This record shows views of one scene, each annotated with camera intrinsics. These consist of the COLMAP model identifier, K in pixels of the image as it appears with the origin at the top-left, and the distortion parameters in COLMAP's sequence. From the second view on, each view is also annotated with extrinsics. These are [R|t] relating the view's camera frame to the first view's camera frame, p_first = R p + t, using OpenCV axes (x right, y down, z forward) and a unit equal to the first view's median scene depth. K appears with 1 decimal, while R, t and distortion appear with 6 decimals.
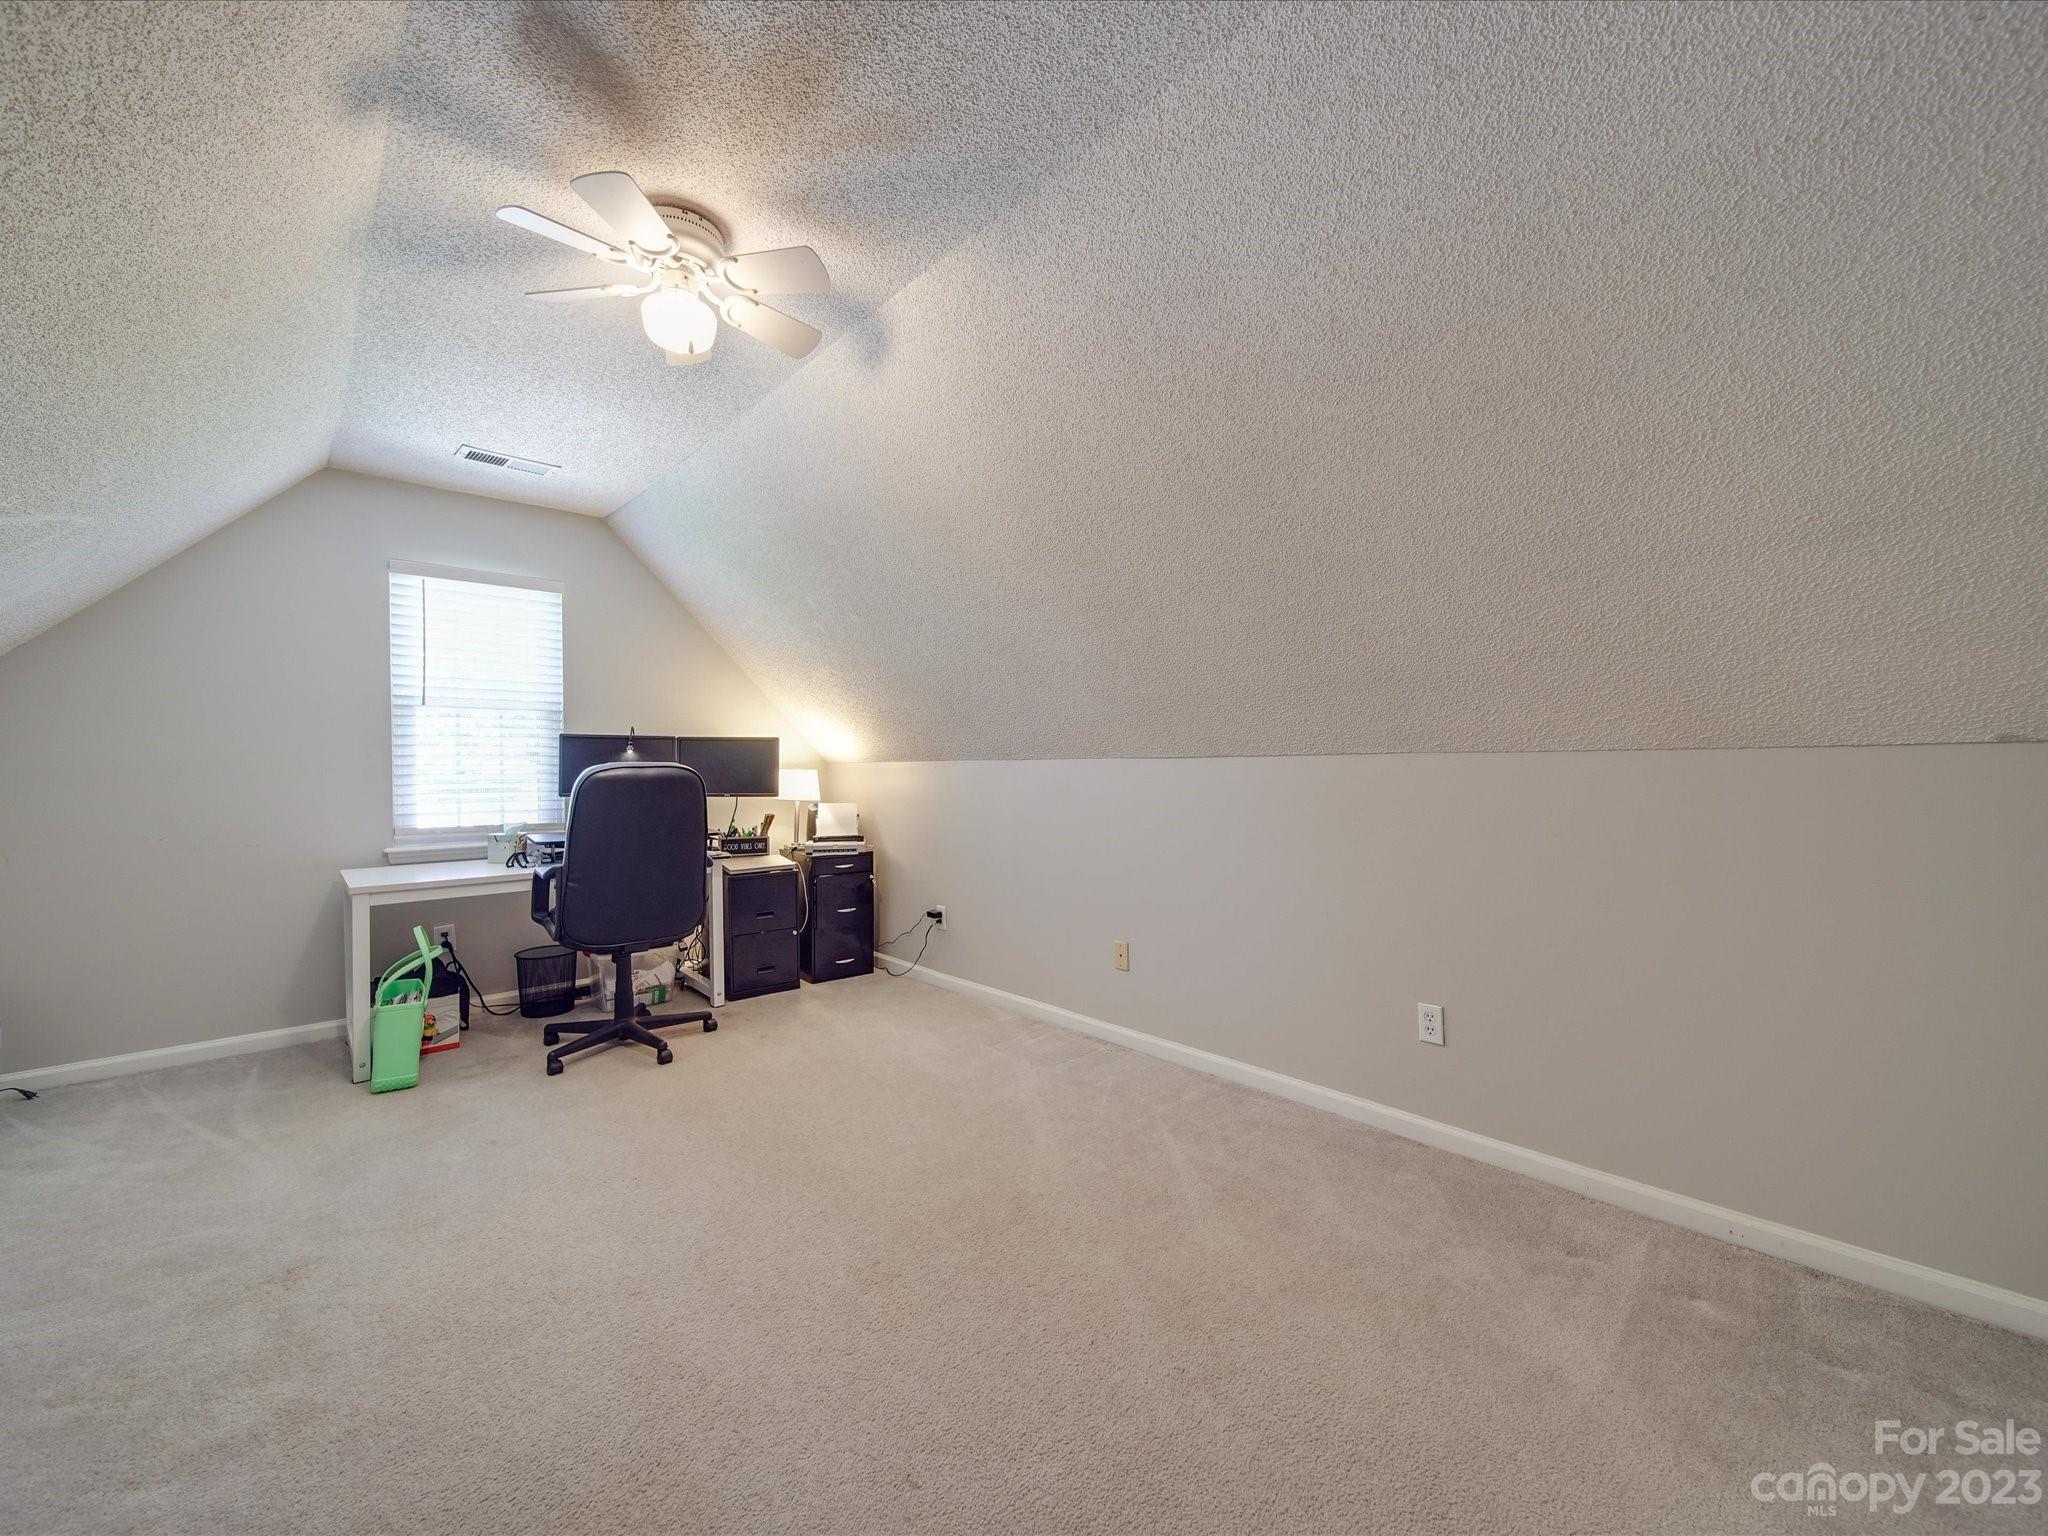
lens RADIAL K [[806.2, 0, 1027.9], [0, 806.2, 767.7], [0, 0, 1]] dist [0.000914, -0.001747]
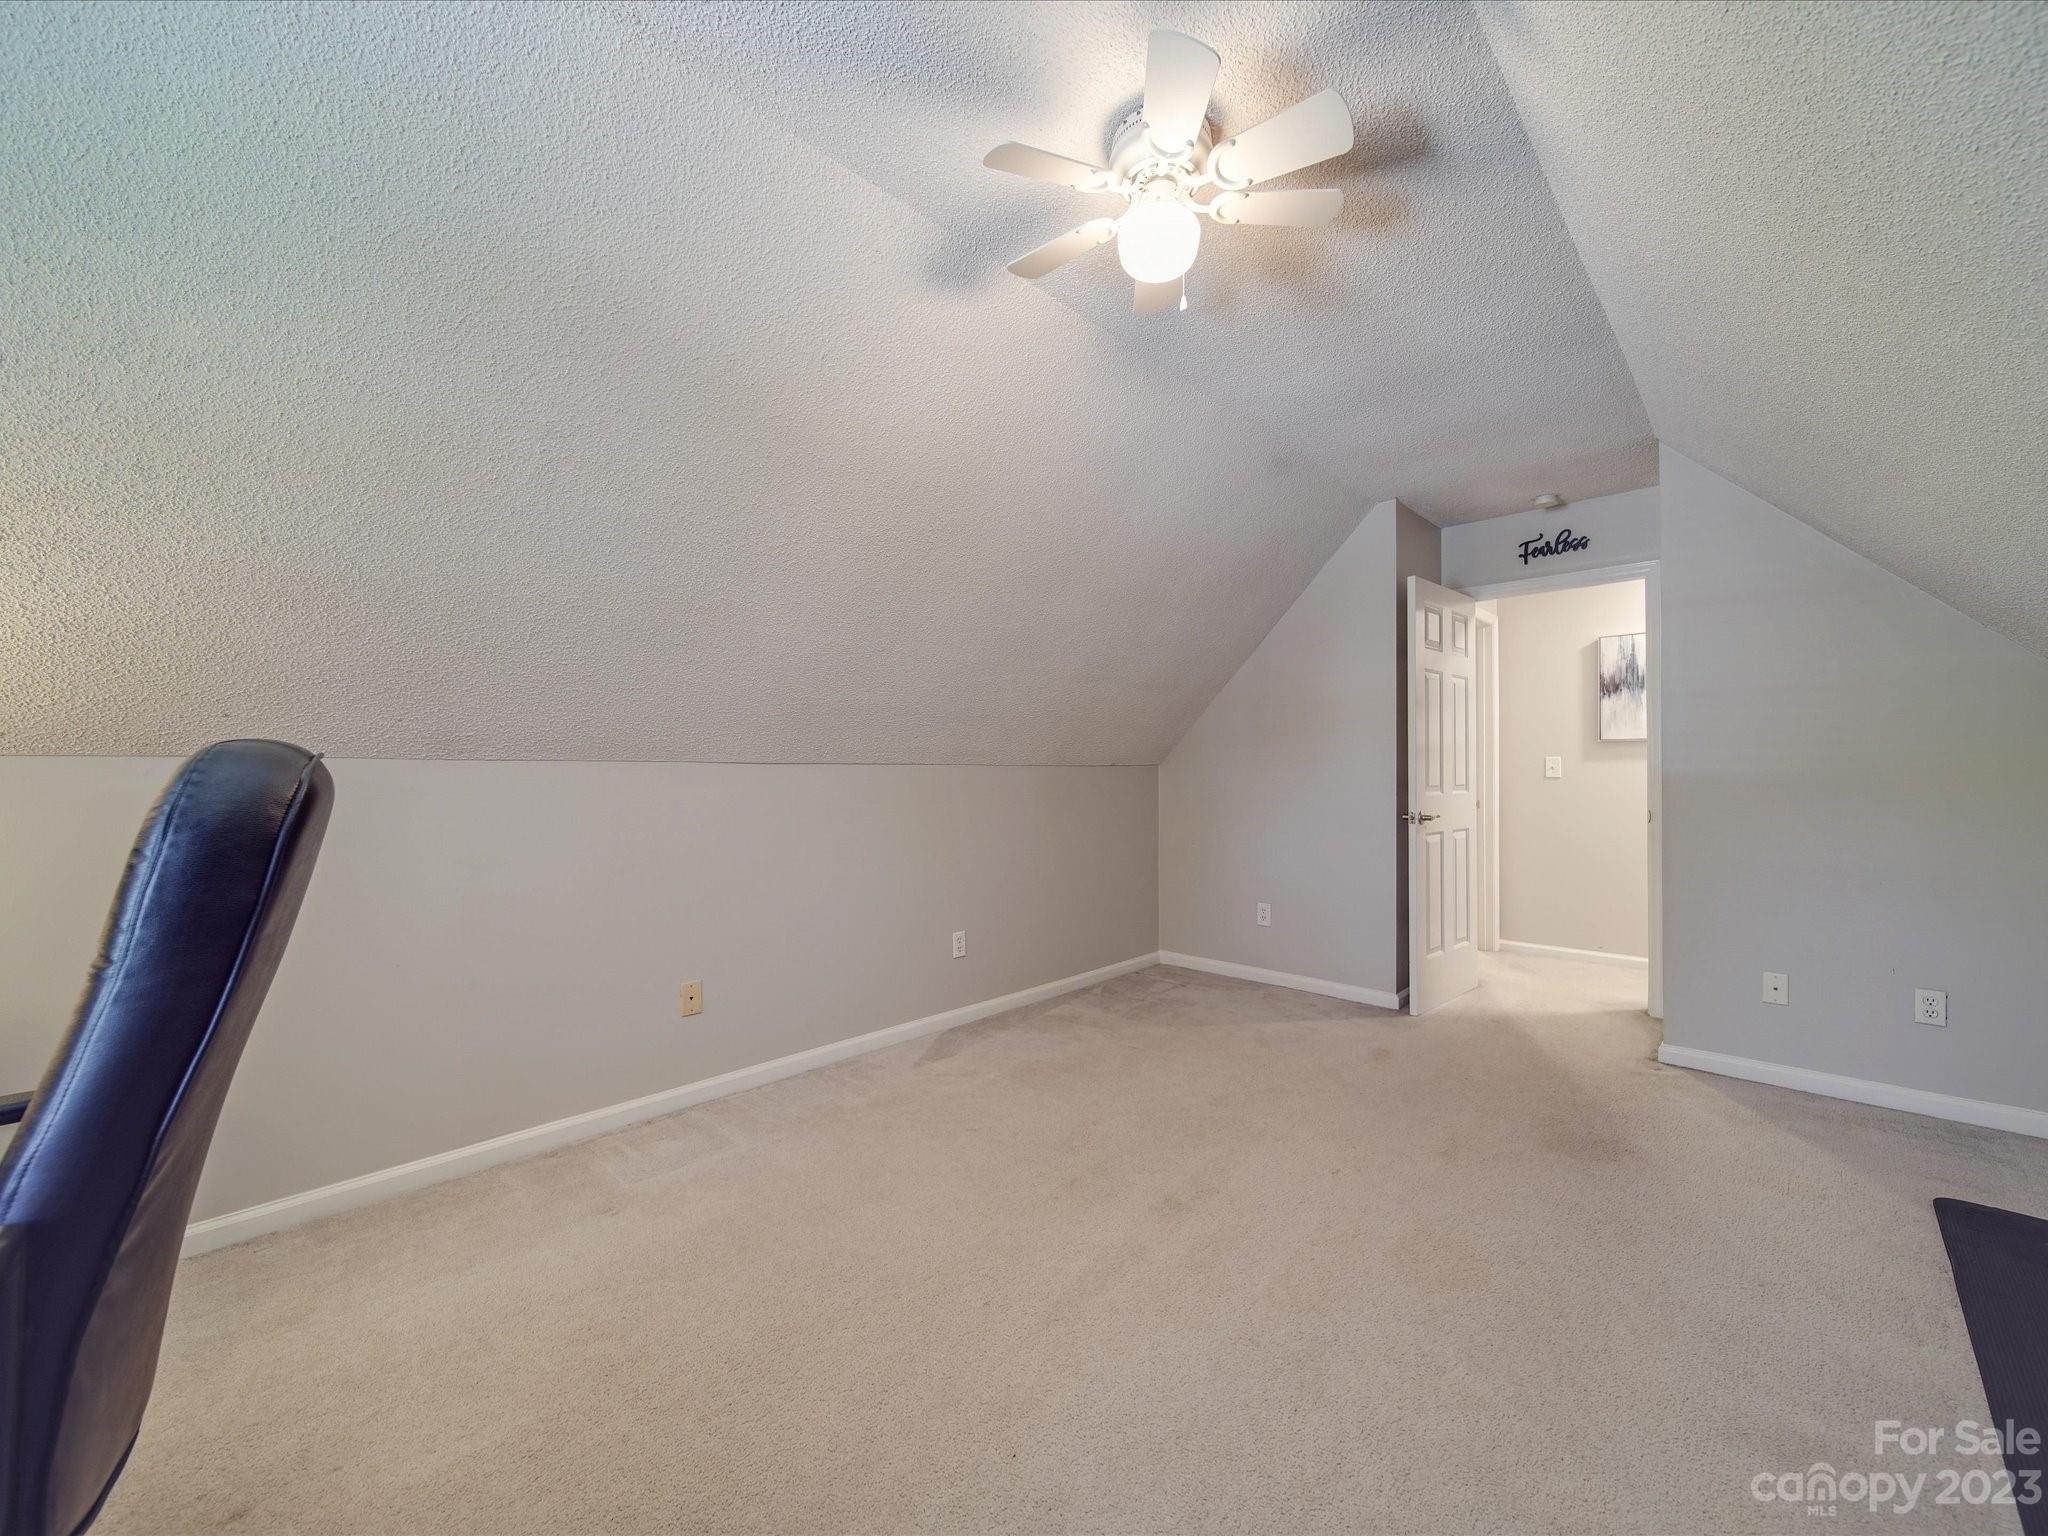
lens RADIAL K [[806.2, 0, 1027.9], [0, 806.2, 767.7], [0, 0, 1]] dist [0.000914, -0.001747]
pose [[-0.043978, 0.008285, 0.998998, -0.963139], [0.000732, 0.999966, -0.008260, -0.002518], [-0.999032, 0.000368, -0.043983, 0.884427]]
